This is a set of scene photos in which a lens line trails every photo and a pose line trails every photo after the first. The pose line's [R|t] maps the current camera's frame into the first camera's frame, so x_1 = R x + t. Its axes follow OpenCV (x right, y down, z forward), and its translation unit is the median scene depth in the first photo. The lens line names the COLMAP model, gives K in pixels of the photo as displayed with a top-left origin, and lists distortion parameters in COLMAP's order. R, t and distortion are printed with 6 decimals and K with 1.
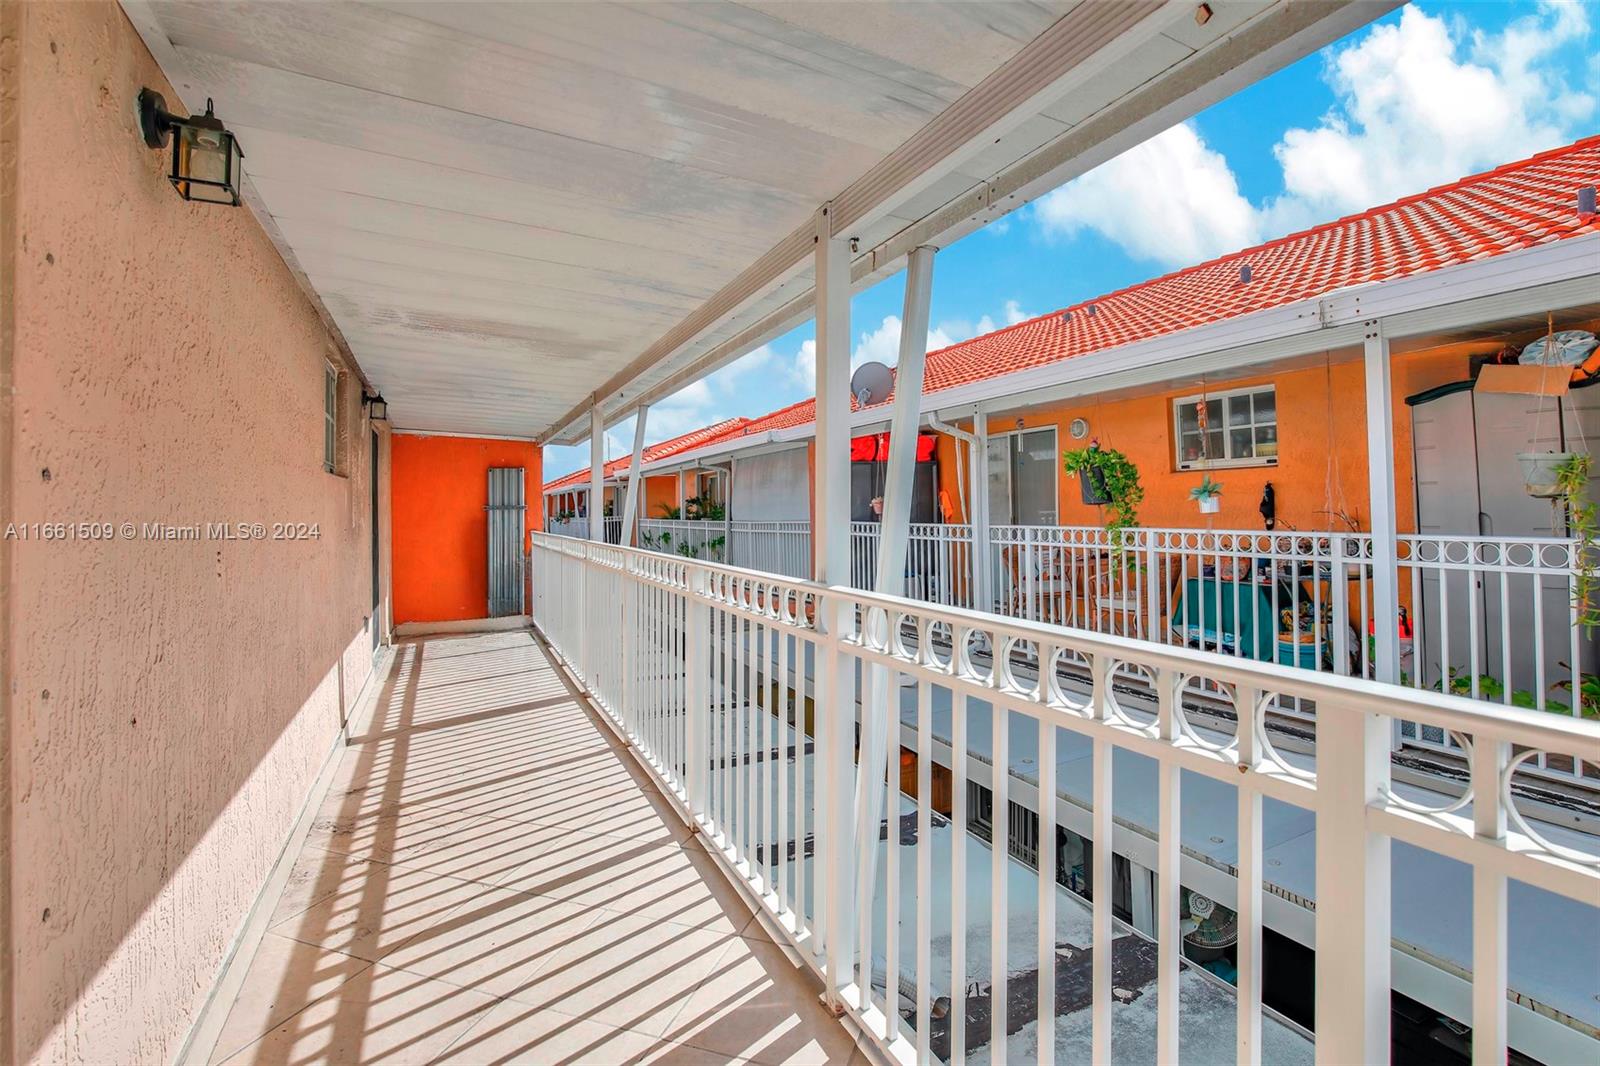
lens RADIAL K [[757.2, 0, 797.8], [0, 757.2, 500.6], [0, 0, 1]] dist [-0.008299, 0.000146]
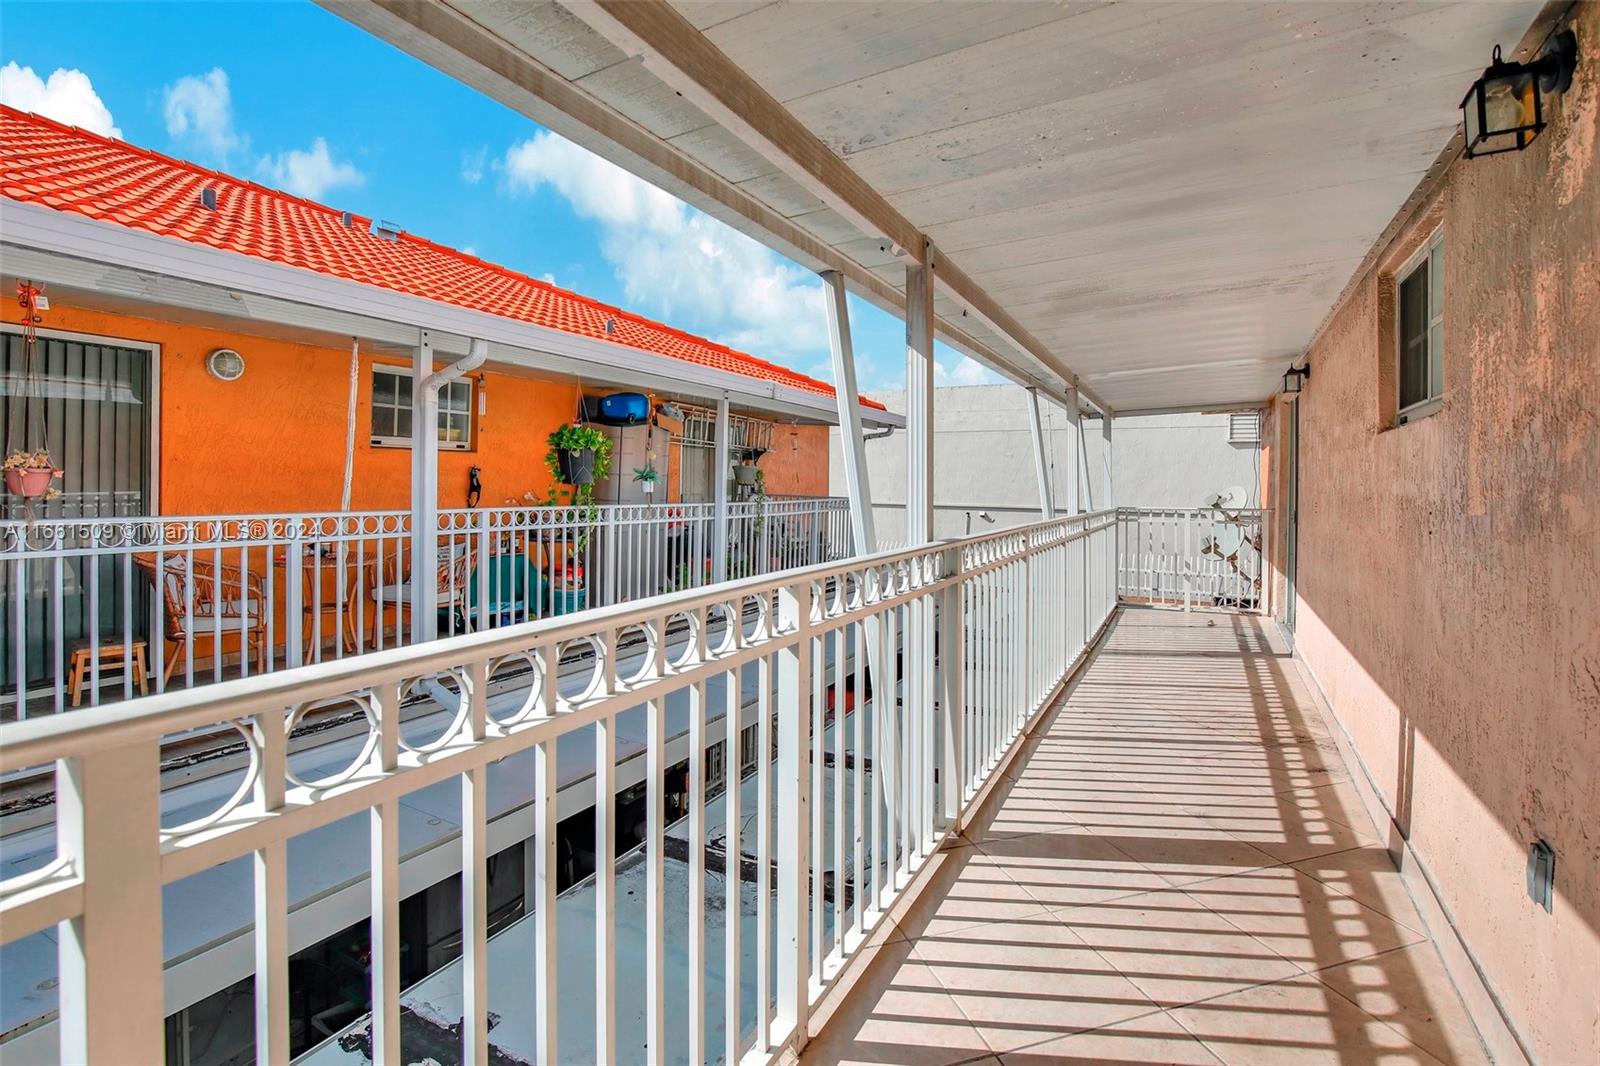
lens RADIAL K [[757.2, 0, 797.8], [0, 757.2, 500.6], [0, 0, 1]] dist [-0.008299, 0.000146]
pose [[-0.588823, -0.009411, 0.808207, -0.534852], [-0.008417, 0.999949, 0.005511, 0.016833], [-0.808218, -0.003558, -0.588872, 1.187475]]
